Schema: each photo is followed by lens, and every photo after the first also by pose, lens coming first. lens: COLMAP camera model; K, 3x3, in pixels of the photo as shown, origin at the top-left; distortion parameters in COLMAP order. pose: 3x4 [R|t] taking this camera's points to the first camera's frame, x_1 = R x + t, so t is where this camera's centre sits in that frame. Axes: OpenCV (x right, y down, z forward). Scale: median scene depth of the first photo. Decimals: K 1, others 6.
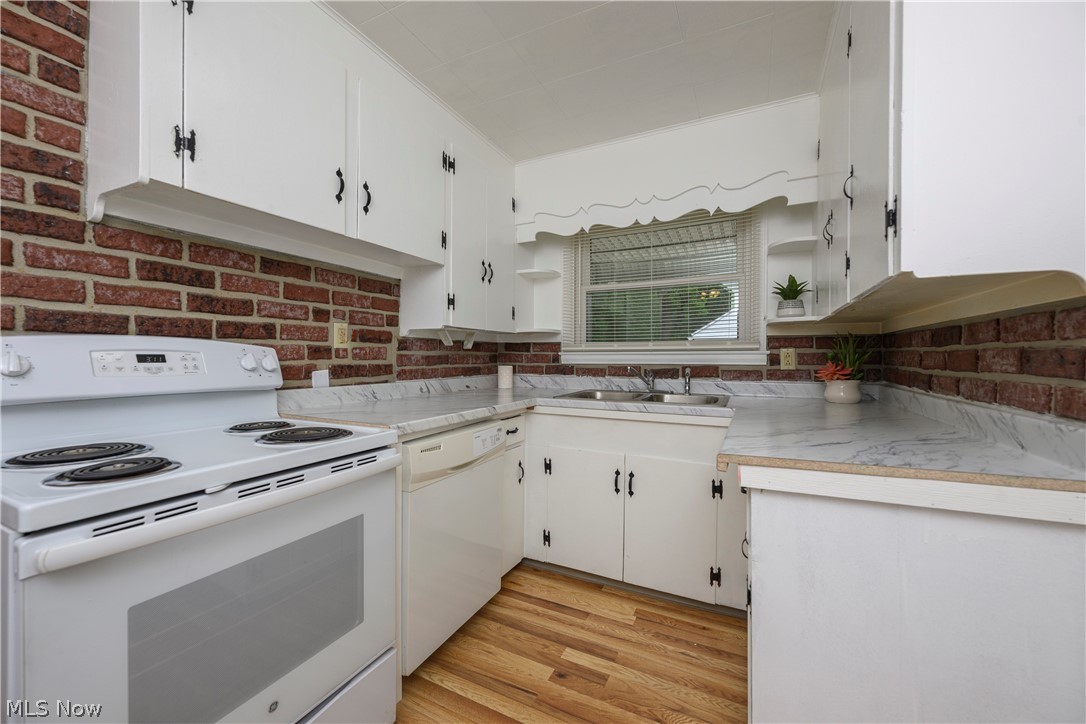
lens RADIAL K [[430.8, 0, 544.3], [0, 430.8, 358.1], [0, 0, 1]] dist [-0.000713, 0.000318]
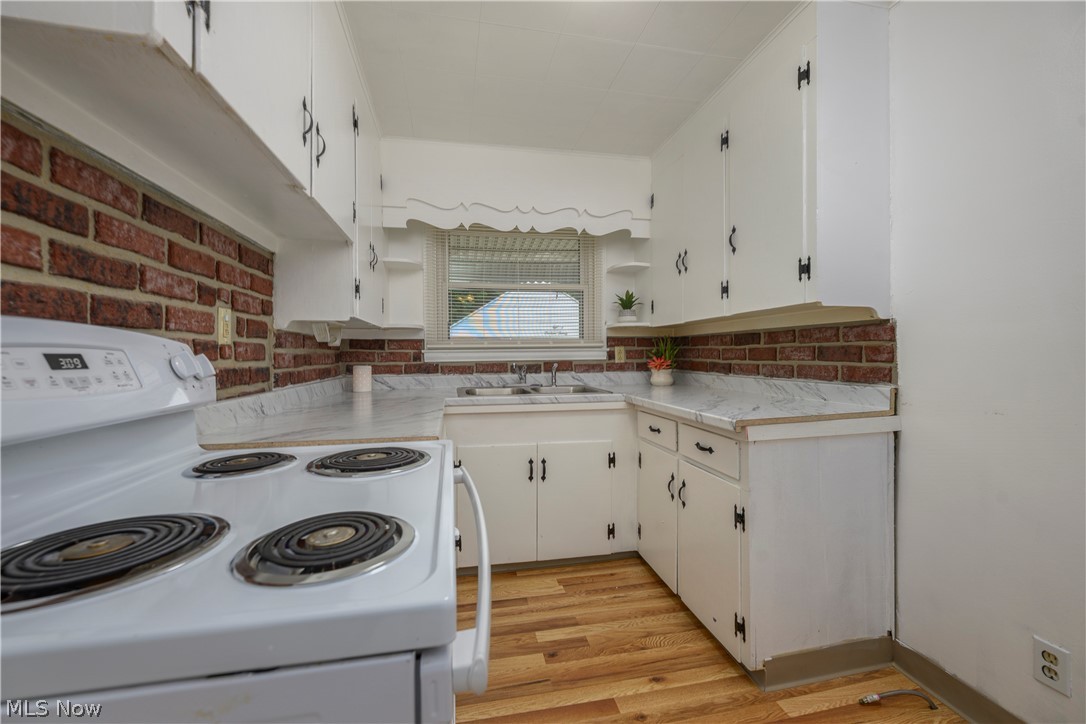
lens RADIAL K [[430.8, 0, 540.8], [0, 430.8, 357.9], [0, 0, 1]] dist [-0.000713, 0.000318]
pose [[0.789689, -0.013804, 0.613352, -0.551634], [0.011763, 0.999904, 0.007358, -0.000641], [-0.613394, 0.001404, 0.789776, 0.160985]]
